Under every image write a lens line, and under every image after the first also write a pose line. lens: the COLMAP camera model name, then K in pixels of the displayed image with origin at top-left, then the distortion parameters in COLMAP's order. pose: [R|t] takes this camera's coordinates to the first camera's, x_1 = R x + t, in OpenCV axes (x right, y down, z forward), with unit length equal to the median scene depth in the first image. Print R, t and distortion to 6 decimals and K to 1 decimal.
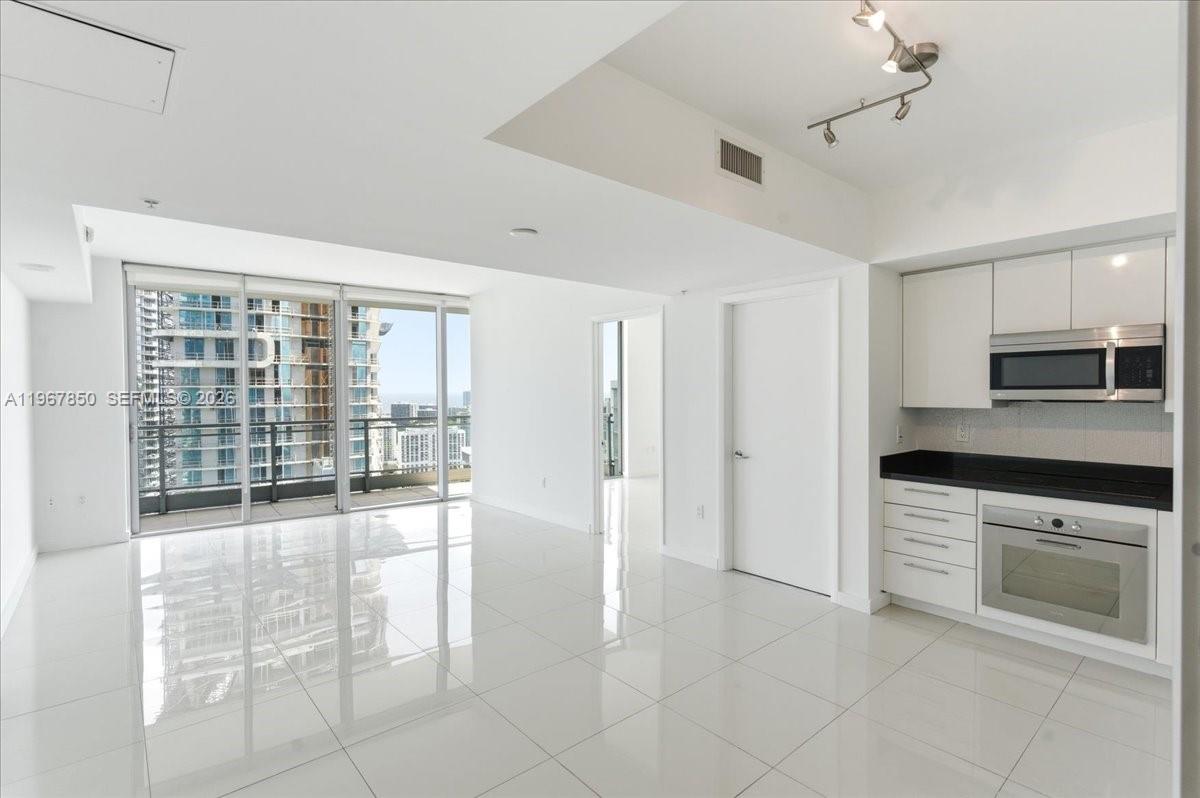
lens RADIAL K [[568.6, 0, 594.7], [0, 568.6, 400.2], [0, 0, 1]] dist [0.000992, -0.000075]
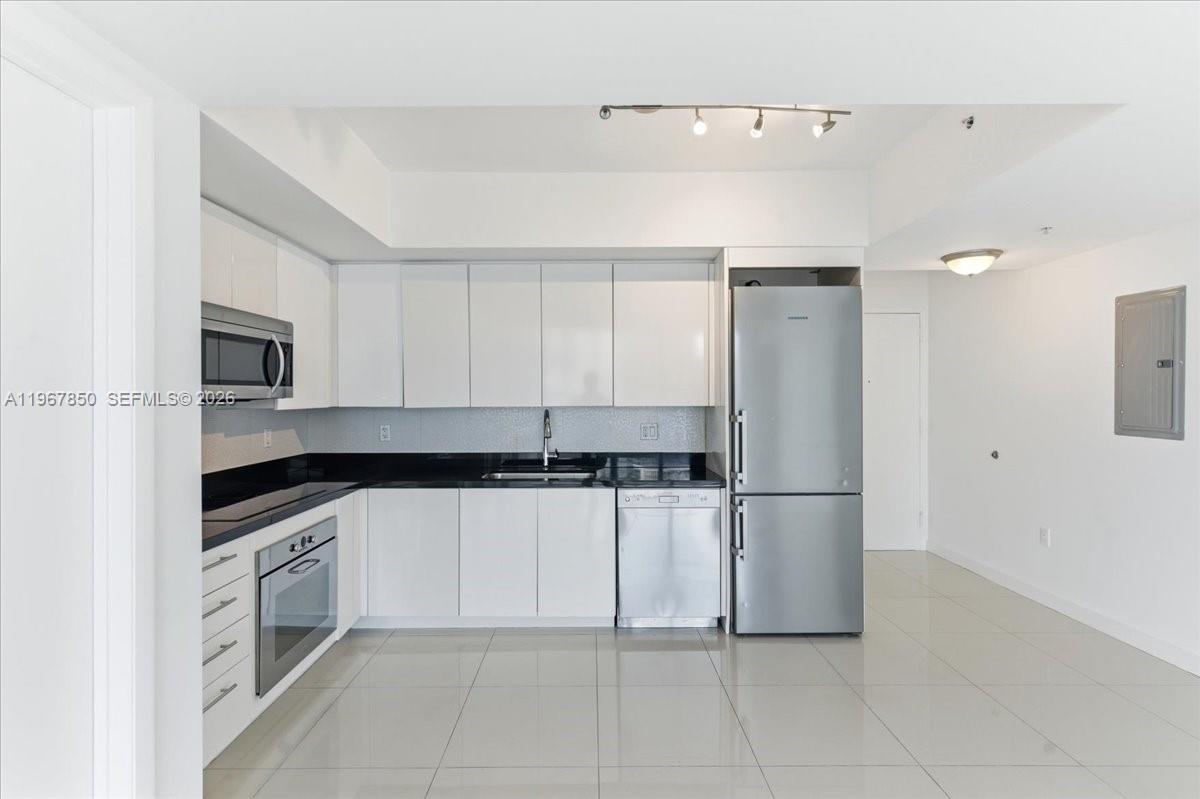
lens RADIAL K [[586.5, 0, 600.0], [0, 586.5, 399.5], [0, 0, 1]] dist [0.004098, 0.000906]
pose [[-0.764189, 0.001669, 0.644991, -0.050277], [0.016780, 0.999710, 0.017294, -0.002874], [-0.644774, 0.024039, -0.763995, 0.728181]]
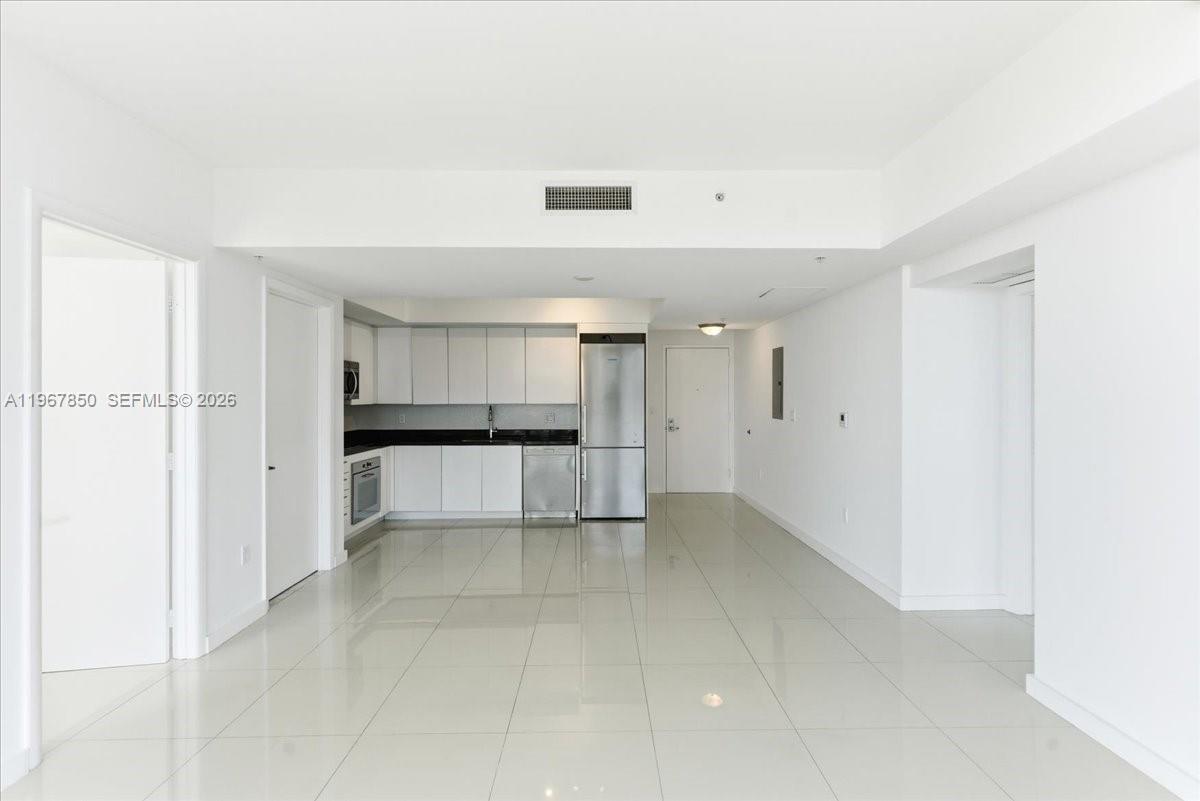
lens RADIAL K [[578.1, 0, 625.8], [0, 578.1, 400.6], [0, 0, 1]] dist [0.004025, -0.000195]
pose [[-0.792302, 0.001899, 0.610126, -0.546891], [0.015346, 0.999741, 0.016816, -0.007738], [-0.609936, 0.022686, -0.792126, 1.051843]]
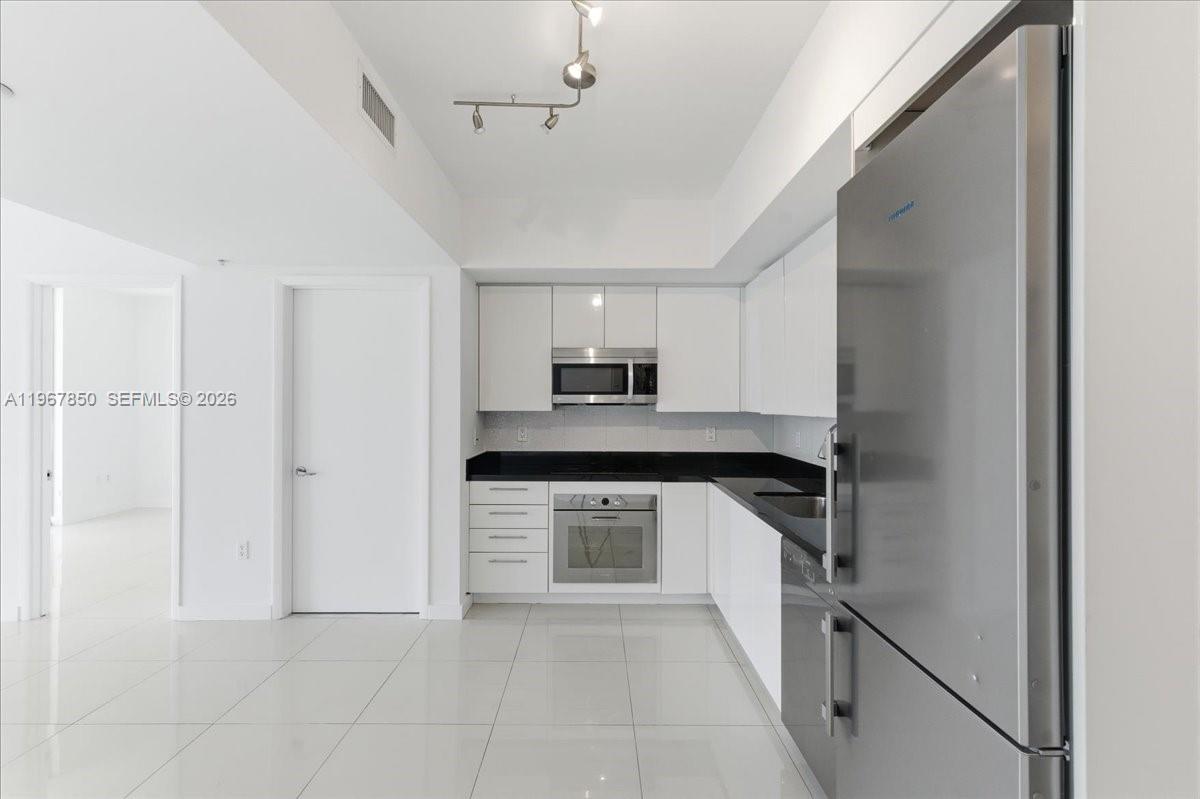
lens RADIAL K [[568.6, 0, 594.7], [0, 568.6, 400.7], [0, 0, 1]] dist [0.000992, -0.000075]
pose [[0.642632, 0.008935, 0.766123, -0.082494], [0.007327, 0.999815, -0.017806, 0.008995], [-0.766140, 0.017057, 0.642447, 0.113774]]
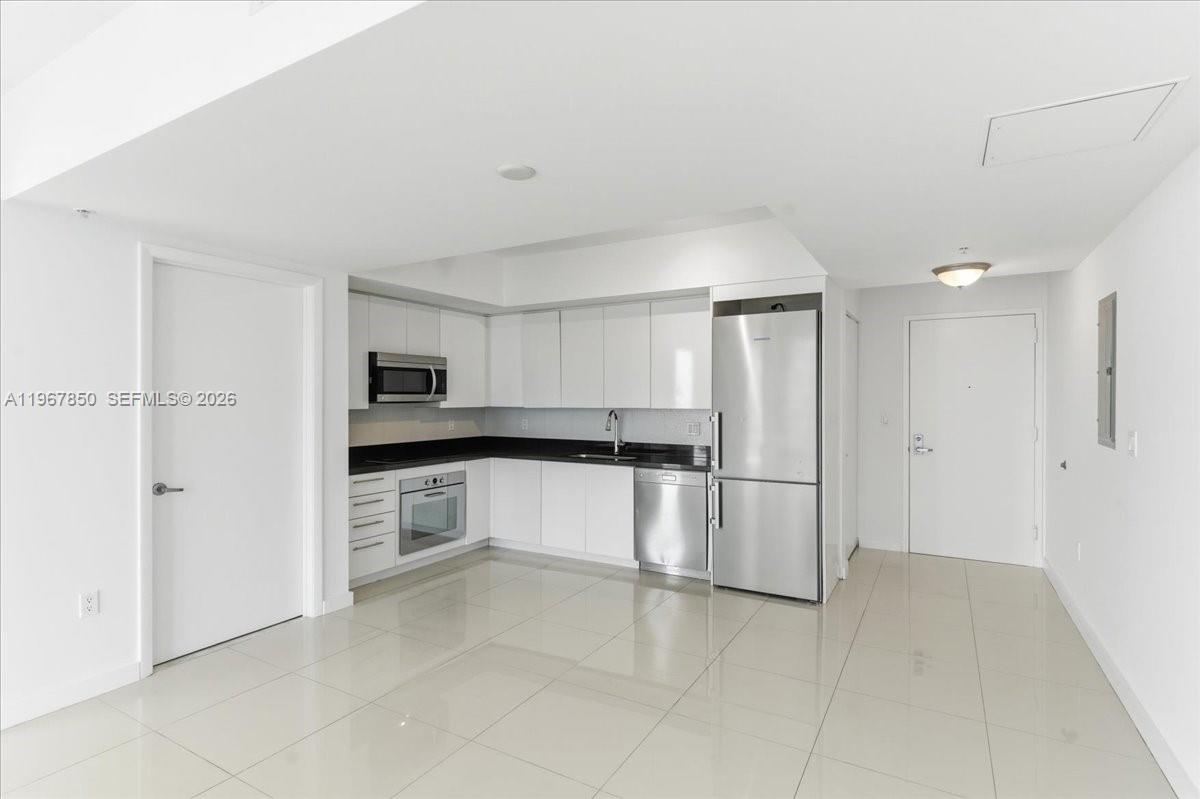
lens RADIAL K [[586.5, 0, 600.0], [0, 586.5, 399.5], [0, 0, 1]] dist [0.004098, 0.000906]
pose [[-0.334957, 0.001956, 0.942231, -0.442325], [0.016994, 0.999848, 0.003965, -0.001731], [-0.942080, 0.017340, -0.334940, 0.584011]]
